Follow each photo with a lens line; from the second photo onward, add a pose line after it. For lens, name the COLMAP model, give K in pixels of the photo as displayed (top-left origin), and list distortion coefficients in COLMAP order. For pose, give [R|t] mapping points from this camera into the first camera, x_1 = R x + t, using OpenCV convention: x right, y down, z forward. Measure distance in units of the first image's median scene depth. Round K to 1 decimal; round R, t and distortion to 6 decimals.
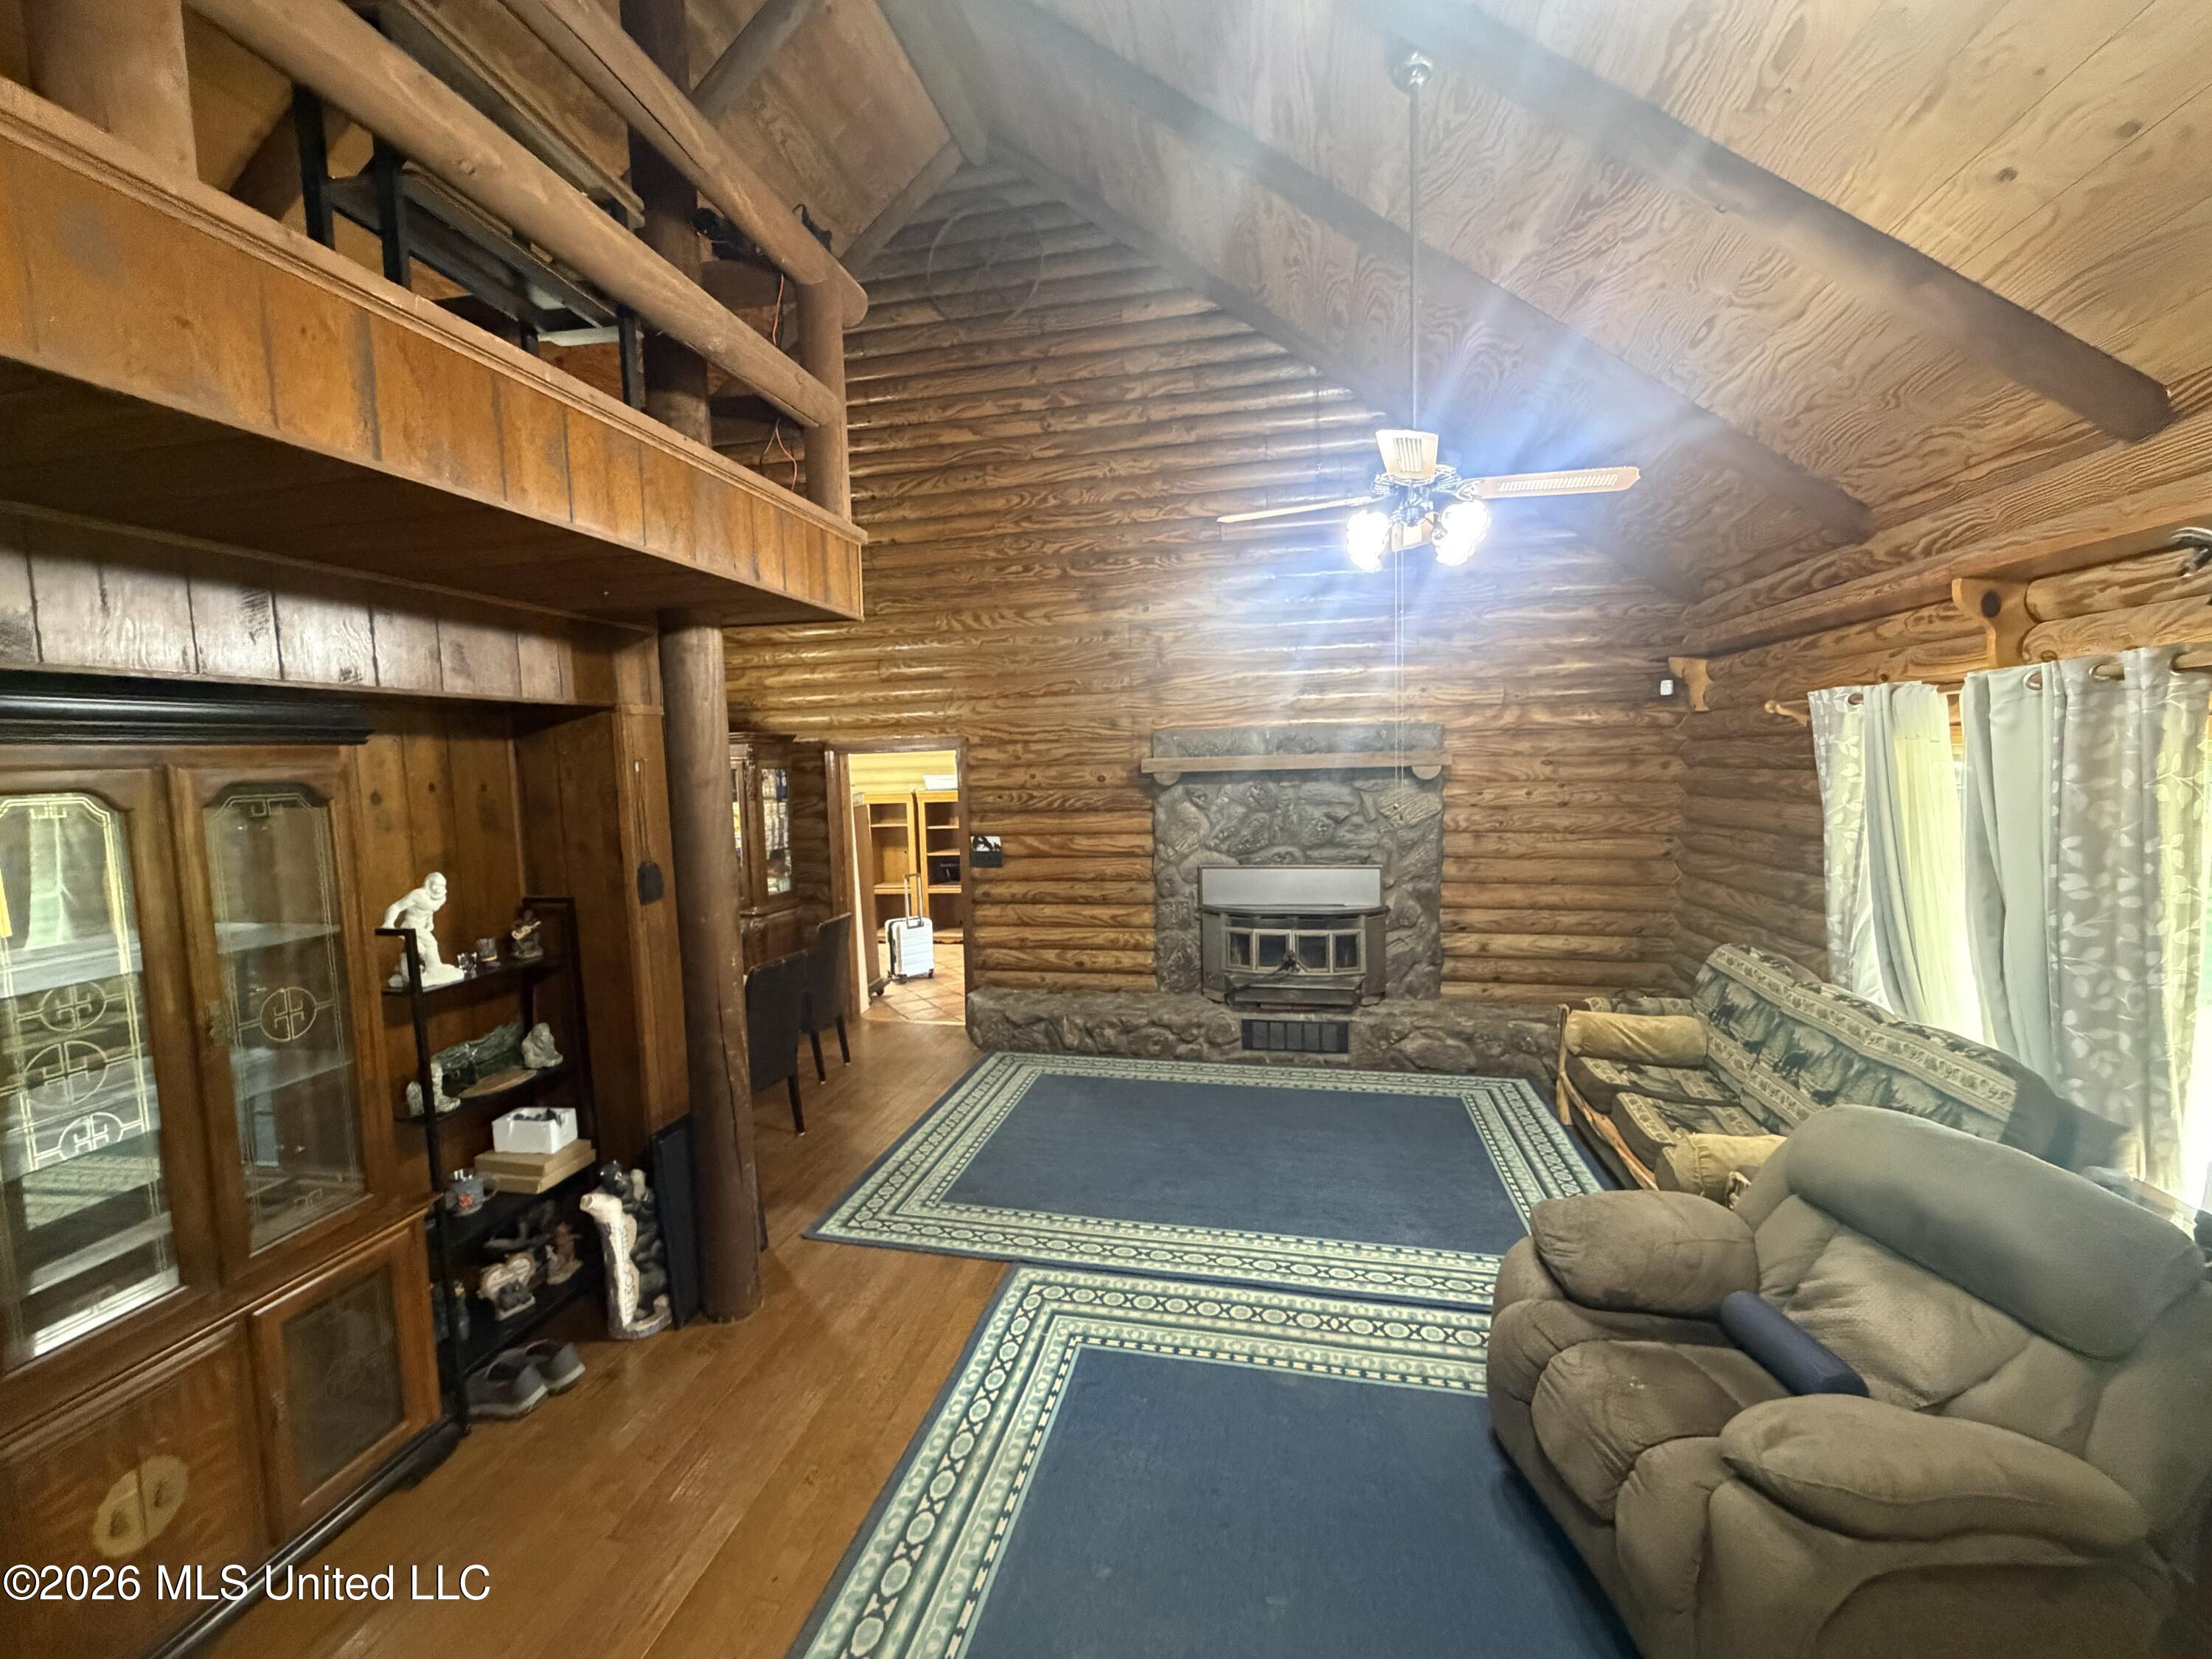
lens RADIAL K [[886.8, 0, 1103.2], [0, 886.8, 833.3], [0, 0, 1]] dist [-0.002096, -0.000043]
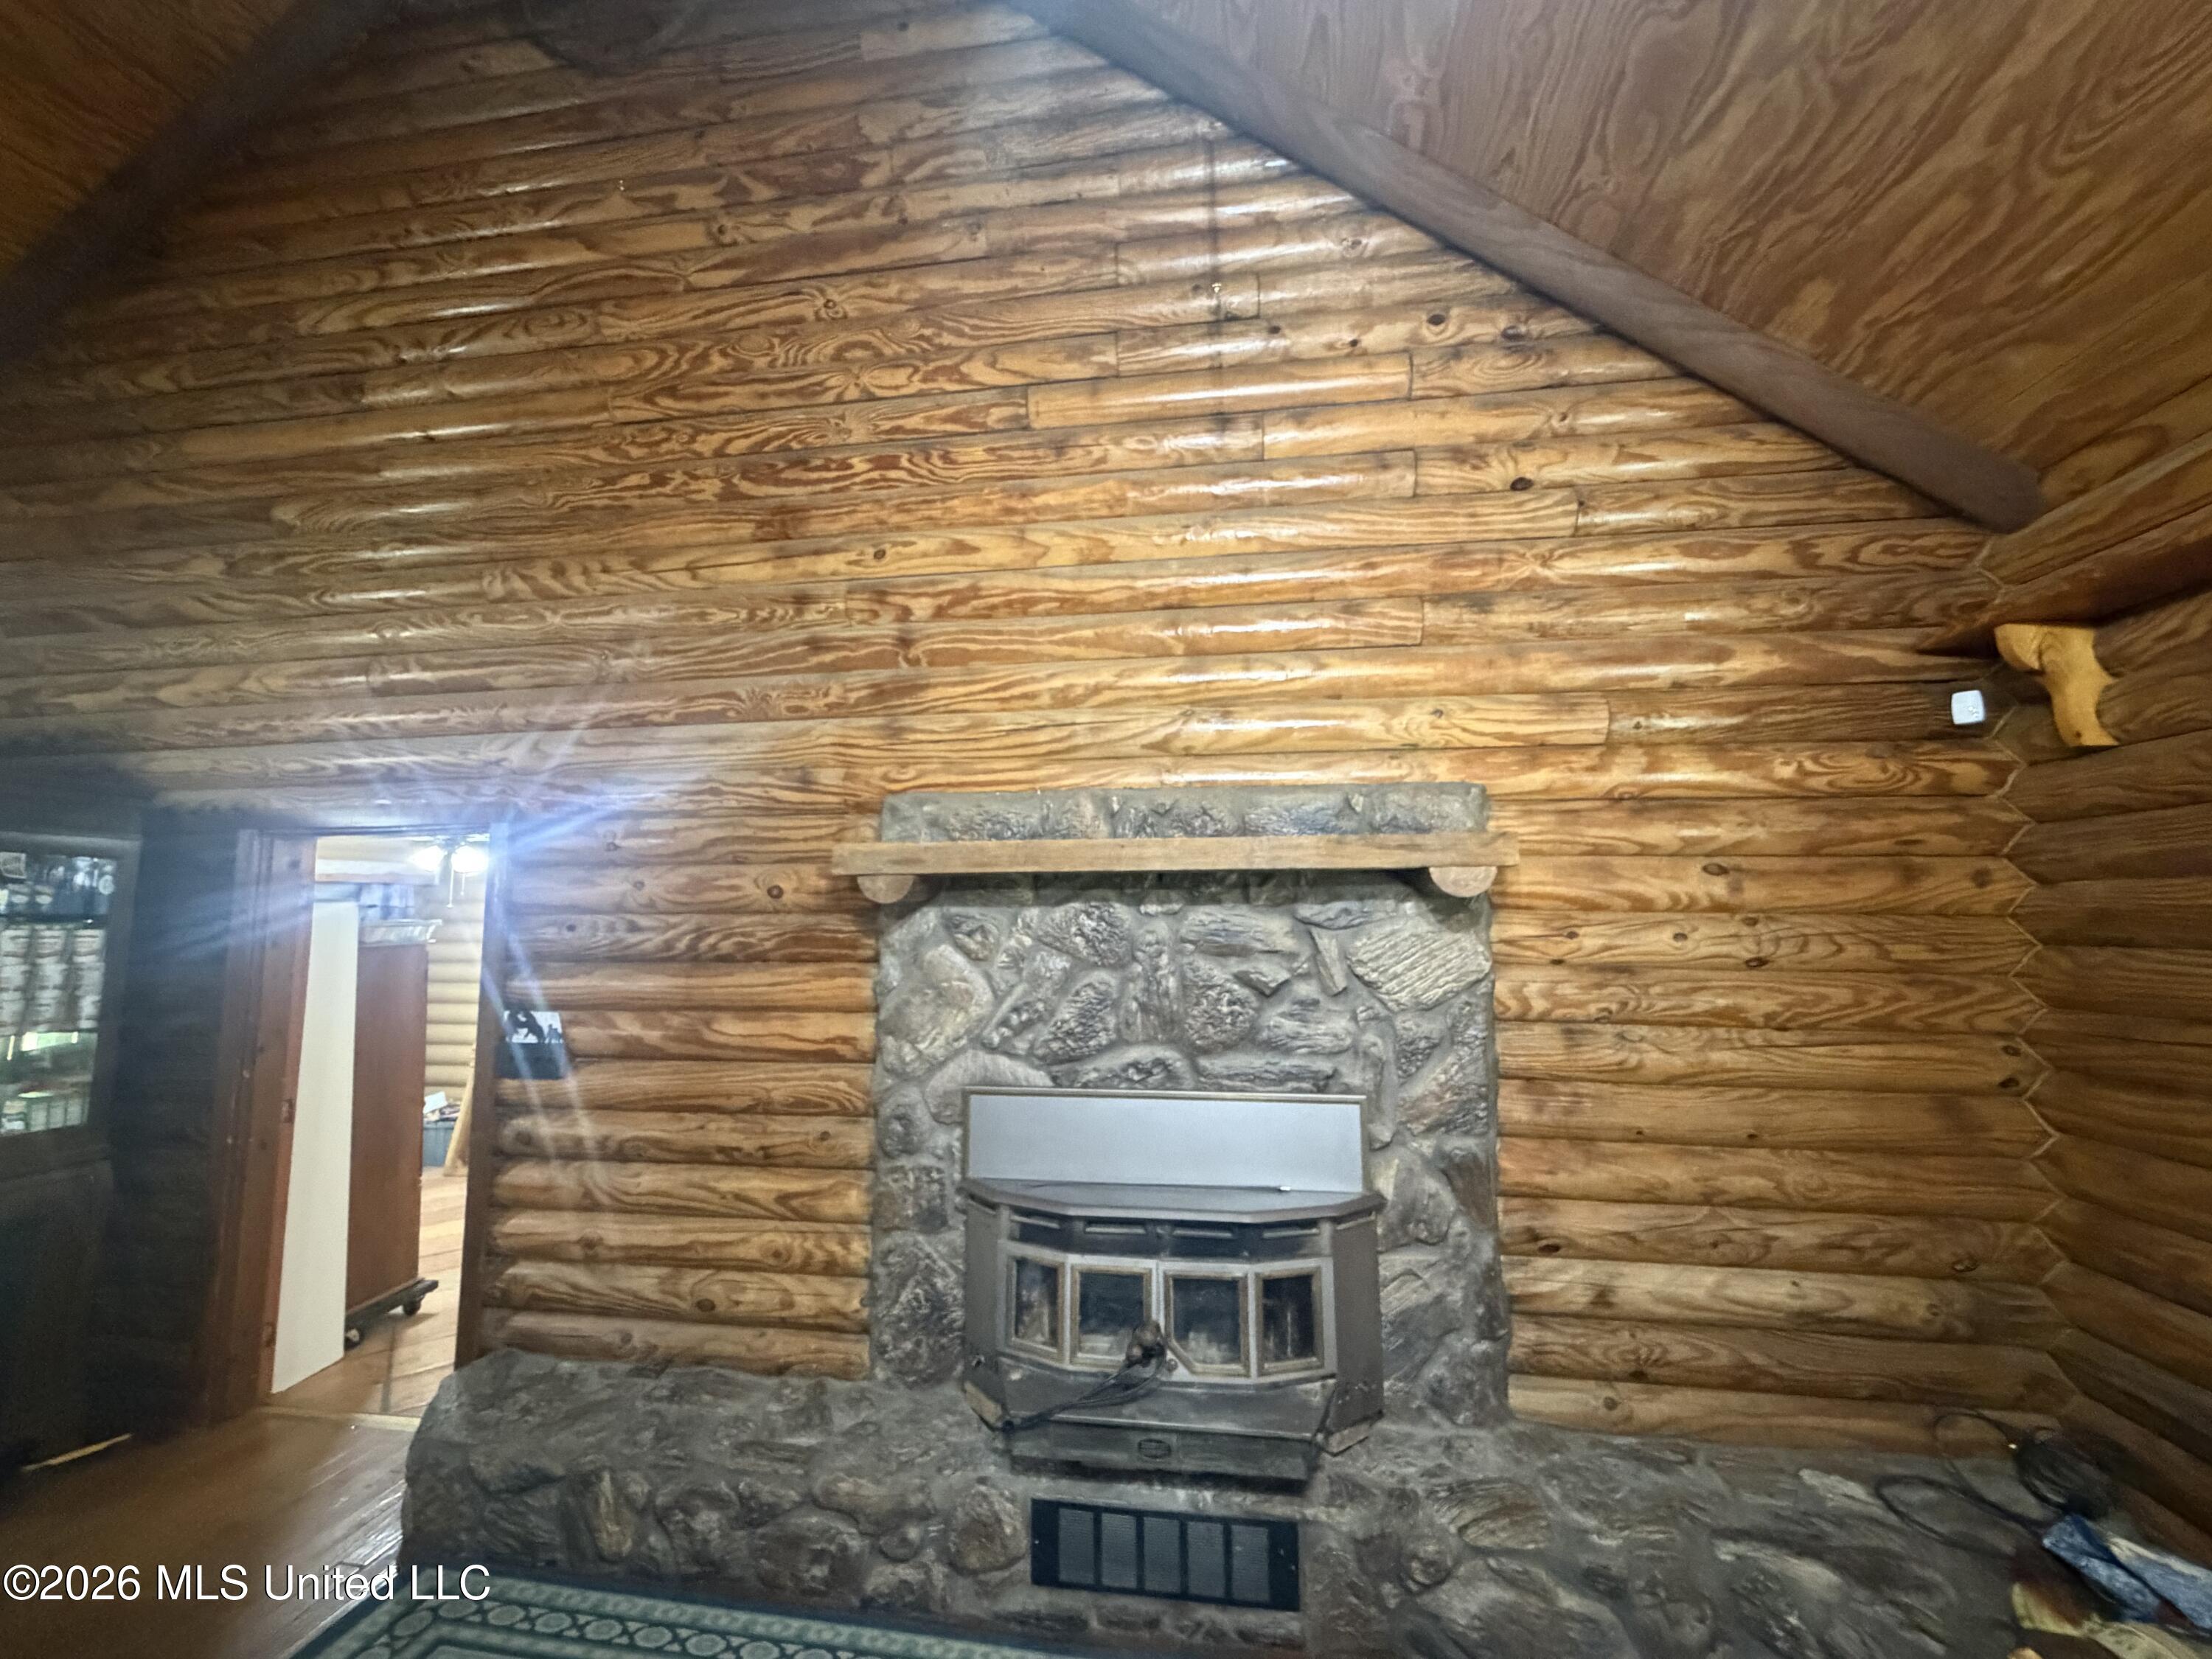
lens RADIAL K [[886.8, 0, 1104.1], [0, 886.8, 825.9], [0, 0, 1]] dist [-0.002096, -0.000043]
pose [[0.997543, 0.028412, 0.064043, 0.152856], [-0.016212, 0.982880, -0.183530, -0.012838], [-0.068161, 0.182041, 0.980926, 0.549998]]
